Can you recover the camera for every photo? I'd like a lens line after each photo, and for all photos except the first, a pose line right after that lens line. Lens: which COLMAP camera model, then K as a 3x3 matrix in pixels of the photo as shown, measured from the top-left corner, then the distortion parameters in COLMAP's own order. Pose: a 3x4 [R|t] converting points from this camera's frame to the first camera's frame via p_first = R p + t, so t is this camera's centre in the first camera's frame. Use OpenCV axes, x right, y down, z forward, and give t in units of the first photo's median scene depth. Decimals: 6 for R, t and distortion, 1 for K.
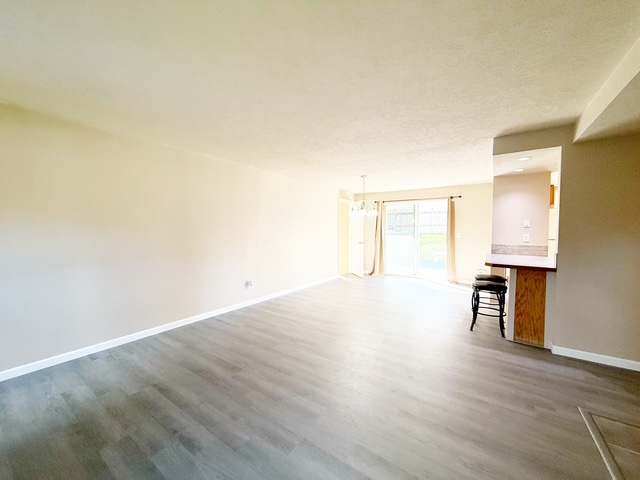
lens RADIAL K [[253.6, 0, 318.3], [0, 253.6, 240.5], [0, 0, 1]] dist [-0.000733, 0.000423]
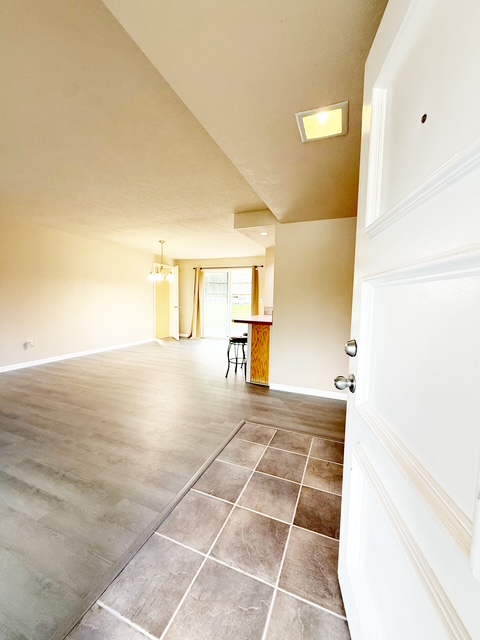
lens RADIAL K [[257.4, 0, 240.0], [0, 257.4, 320.0], [0, 0, 1]] dist [0.003427, 0.000039]
pose [[0.977556, 0.001875, 0.210666, 0.461083], [-0.009842, 0.999275, 0.036776, 0.048313], [-0.210444, -0.038024, 0.976866, -0.201826]]
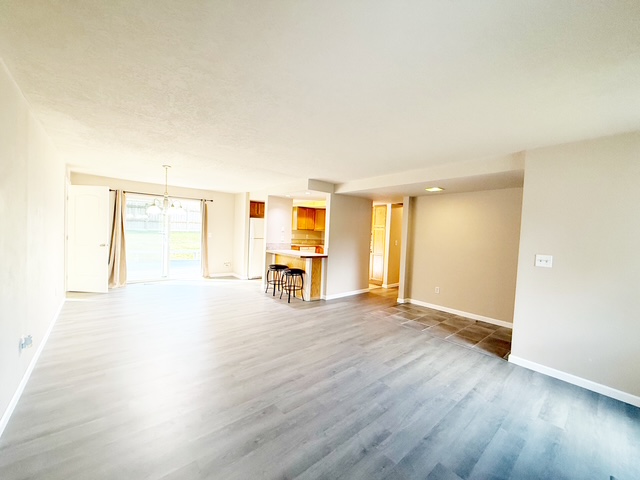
lens RADIAL K [[253.6, 0, 318.3], [0, 253.6, 240.5], [0, 0, 1]] dist [-0.000733, 0.000423]
pose [[0.259820, -0.025280, 0.965326, -0.855028], [0.001741, 0.999668, 0.025711, -0.051185], [-0.965655, -0.005000, 0.259778, 0.510133]]
